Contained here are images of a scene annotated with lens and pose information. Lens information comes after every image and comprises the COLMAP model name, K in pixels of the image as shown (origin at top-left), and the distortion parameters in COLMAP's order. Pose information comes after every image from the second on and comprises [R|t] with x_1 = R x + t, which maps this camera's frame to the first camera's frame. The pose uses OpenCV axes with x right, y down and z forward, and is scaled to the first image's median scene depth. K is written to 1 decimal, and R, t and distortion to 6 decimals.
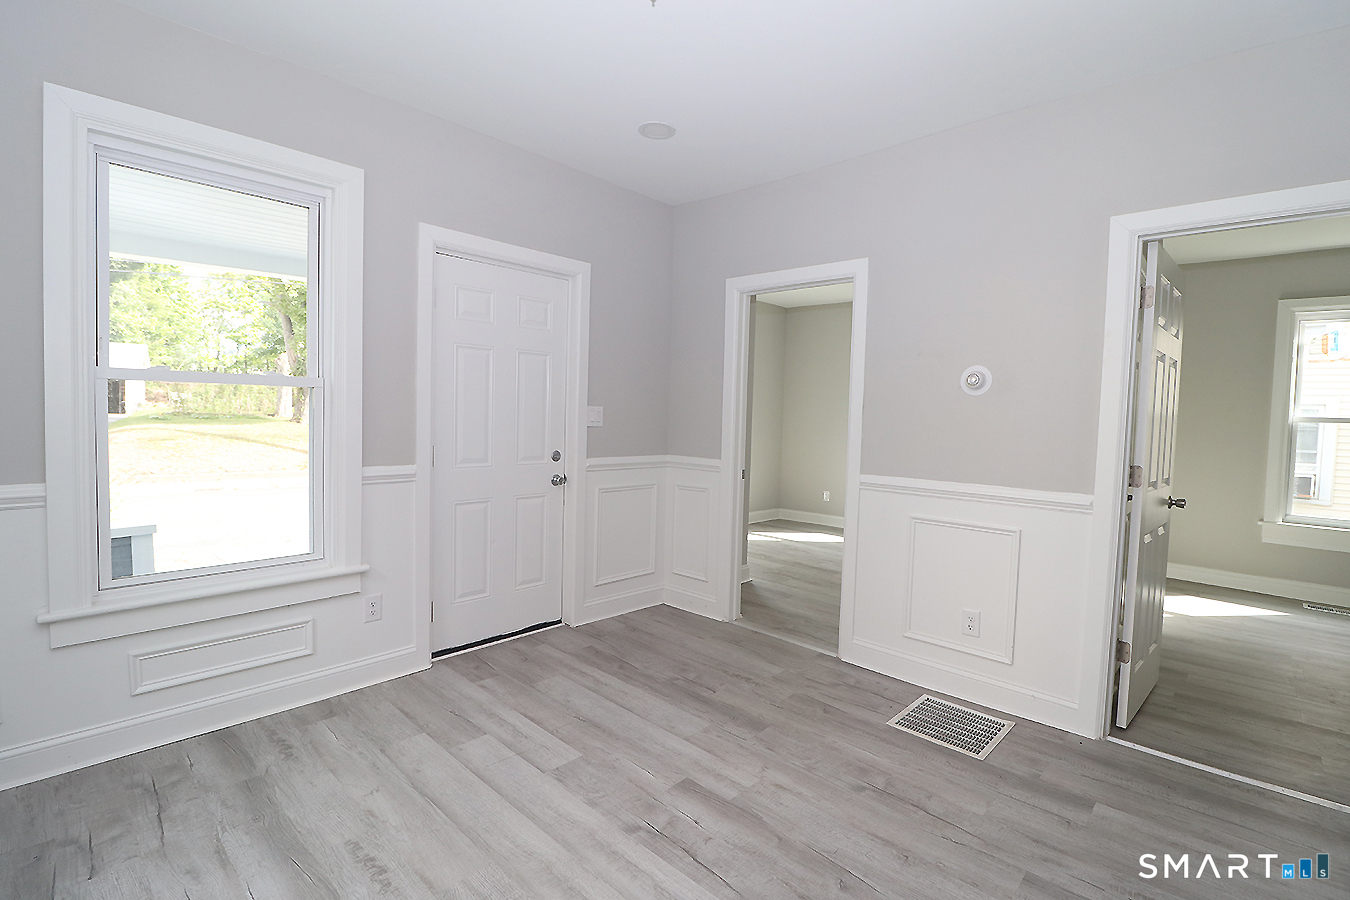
lens RADIAL K [[621.3, 0, 680.7], [0, 621.3, 447.0], [0, 0, 1]] dist [-0.015357, -0.004171]
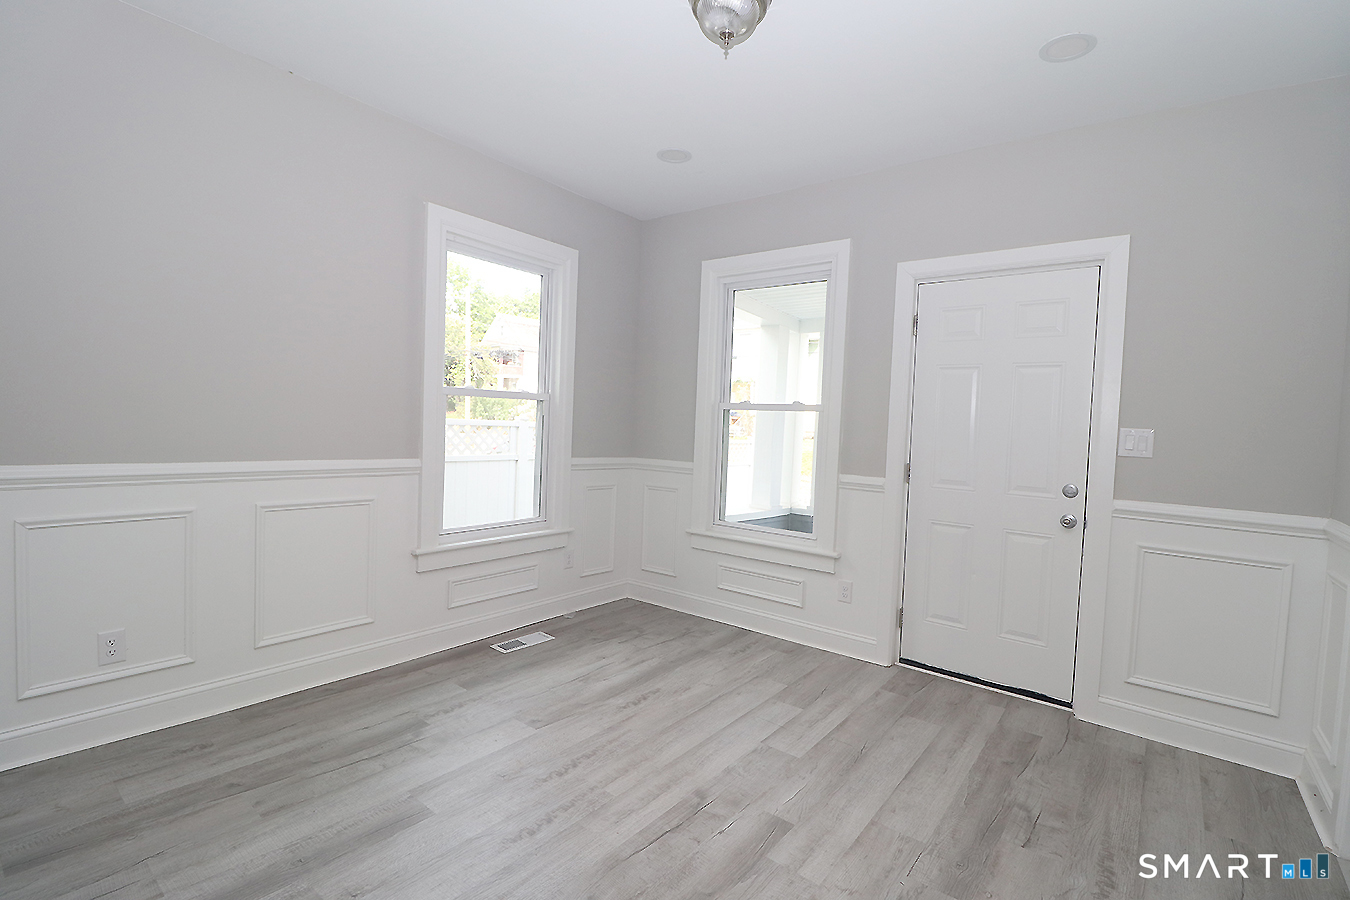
lens RADIAL K [[621.3, 0, 683.4], [0, 621.3, 445.6], [0, 0, 1]] dist [-0.015357, -0.004171]
pose [[0.090772, 0.019265, -0.995685, 0.785230], [-0.089384, 0.995935, 0.011121, -0.012055], [0.991852, 0.087989, 0.092125, 0.628572]]
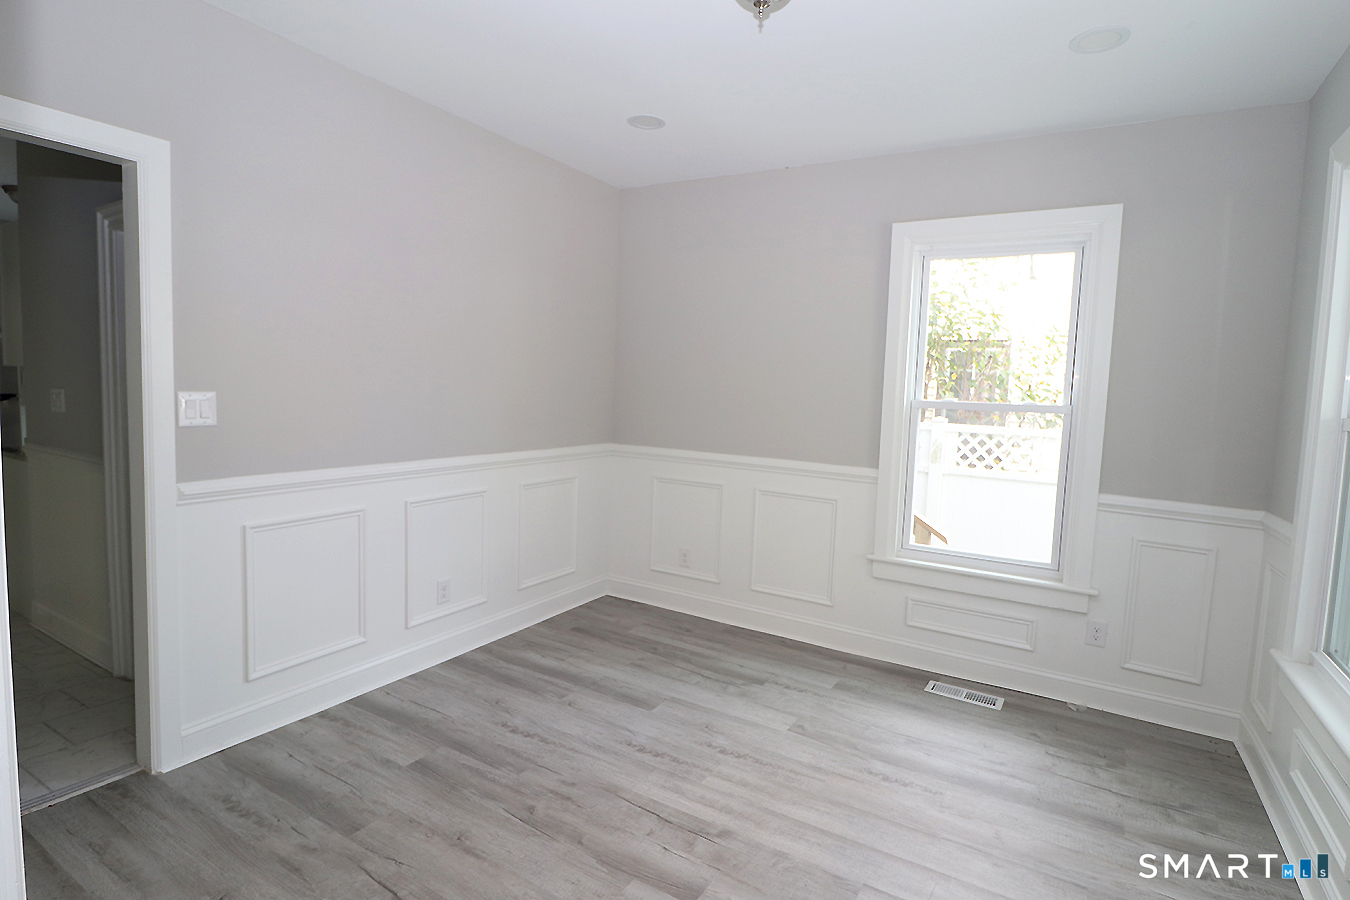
lens RADIAL K [[682.1, 0, 679.2], [0, 682.1, 447.9], [0, 0, 1]] dist [-0.004723, -0.003045]
pose [[-0.975165, -0.050168, -0.215722, 0.209635], [-0.077873, 0.989482, 0.121907, -0.113840], [0.207337, 0.135678, -0.968815, 1.542496]]
